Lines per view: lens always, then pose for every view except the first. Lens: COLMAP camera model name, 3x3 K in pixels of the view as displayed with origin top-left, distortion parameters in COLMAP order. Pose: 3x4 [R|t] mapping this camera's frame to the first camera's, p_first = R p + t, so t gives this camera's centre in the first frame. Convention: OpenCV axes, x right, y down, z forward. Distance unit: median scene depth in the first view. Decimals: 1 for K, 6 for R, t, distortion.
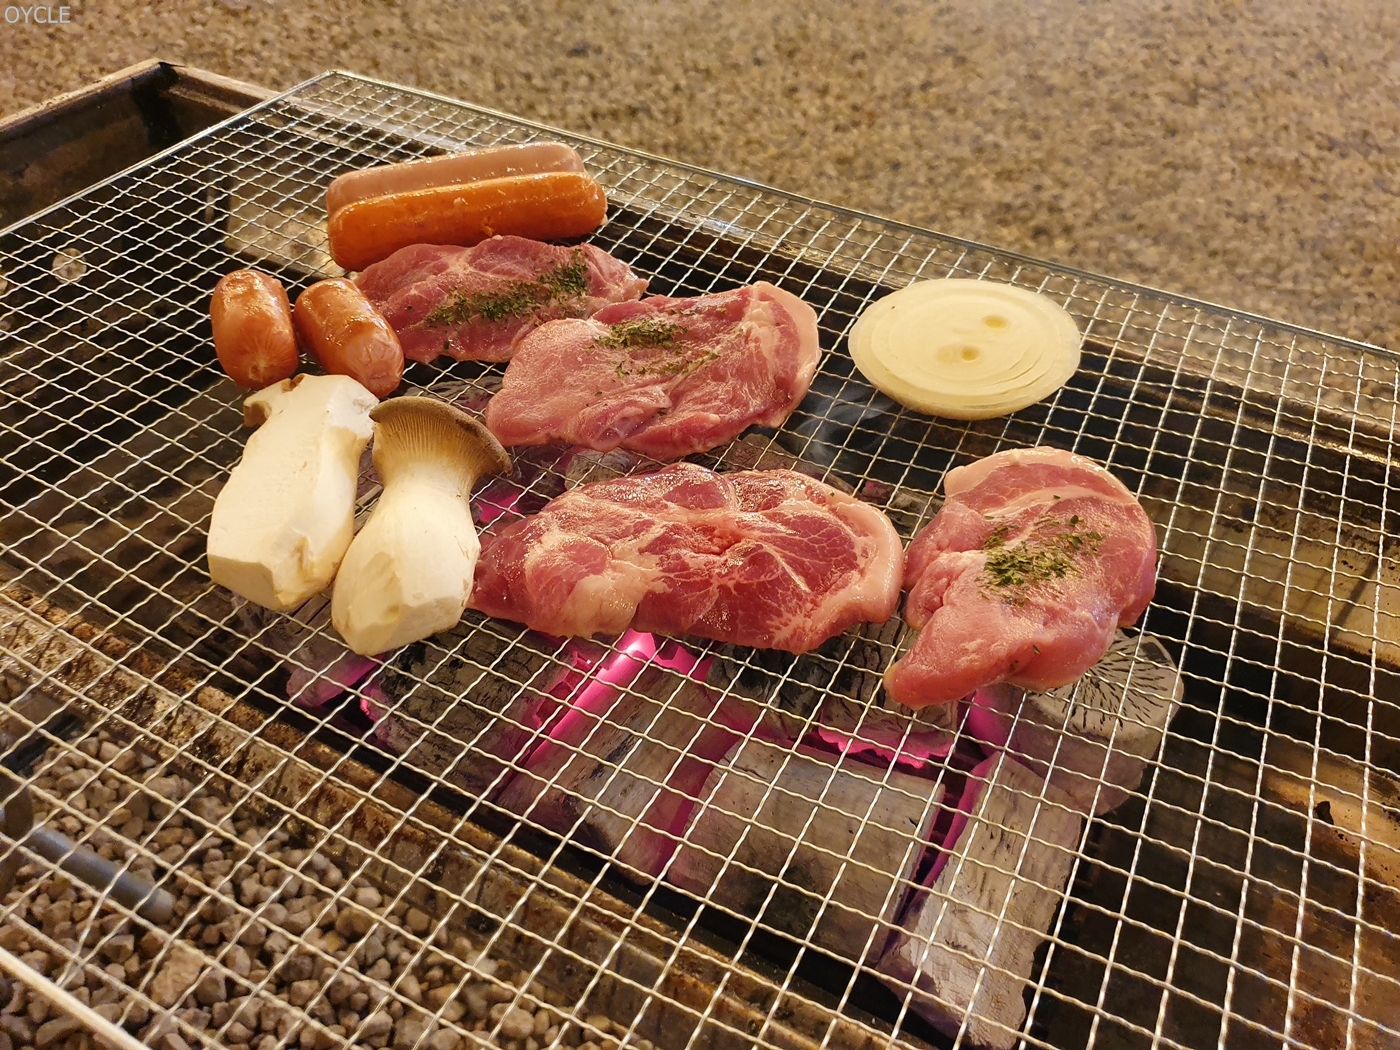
lens RADIAL K [[1058.1, 0, 700.3], [0, 1058.1, 530.9], [0, 0, 1]] dist [-0.056422, 0.015158]
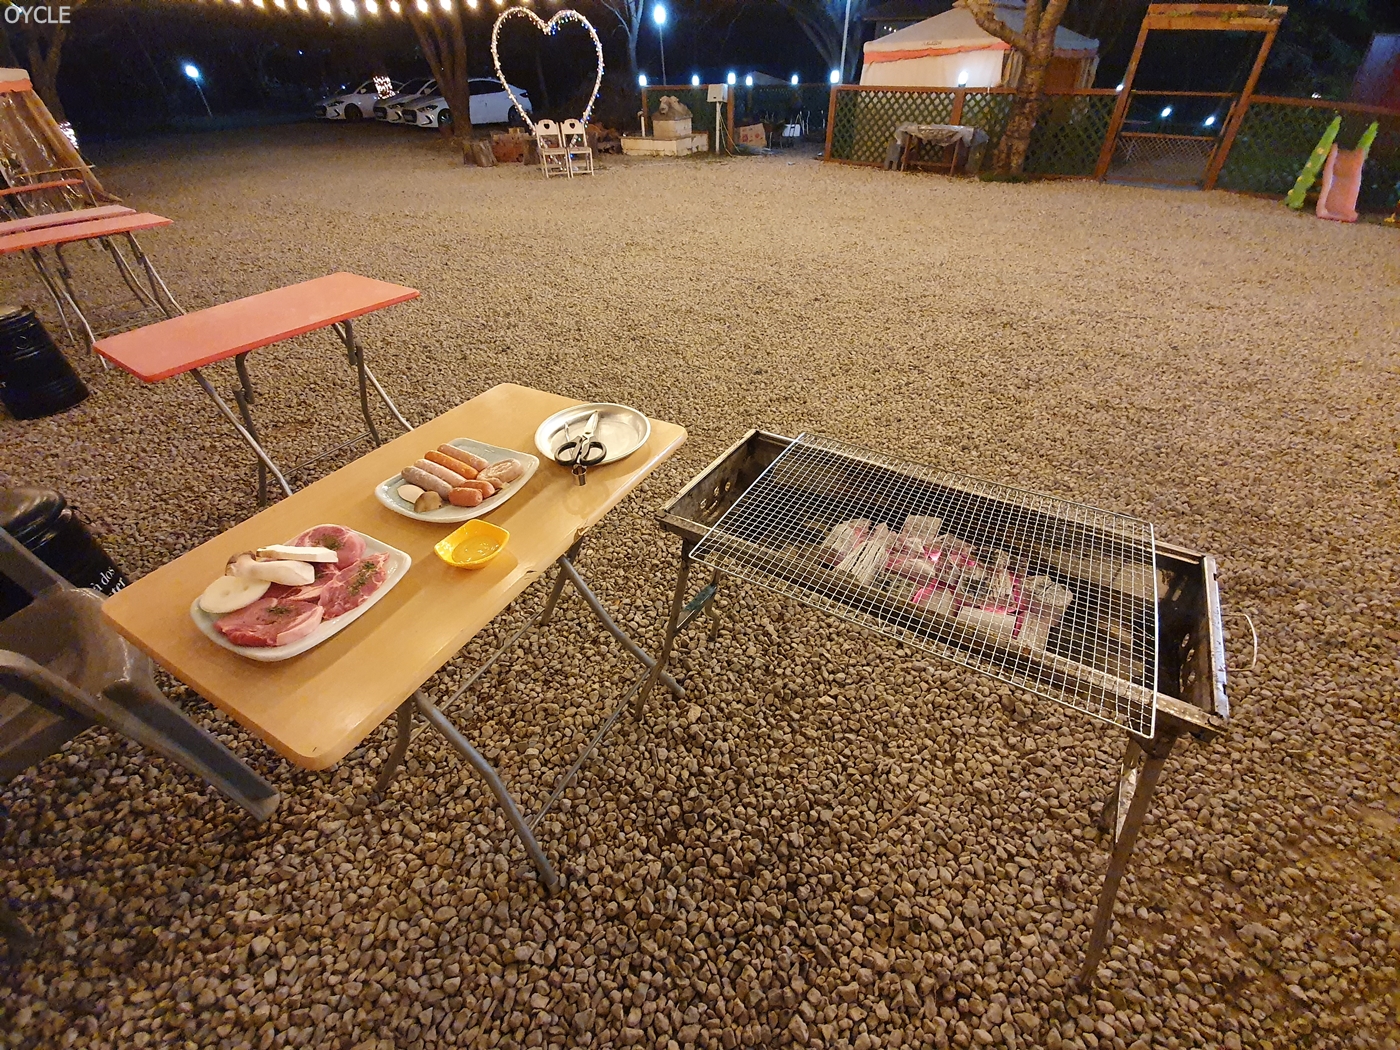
lens RADIAL K [[542.2, 0, 707.9], [0, 542.2, 536.6], [0, 0, 1]] dist [-0.029020, -0.002158]
pose [[0.996851, -0.000629, -0.079296, -0.147718], [-0.005880, 0.996629, -0.081826, 0.017680], [0.079080, 0.082035, 0.993487, -0.224912]]
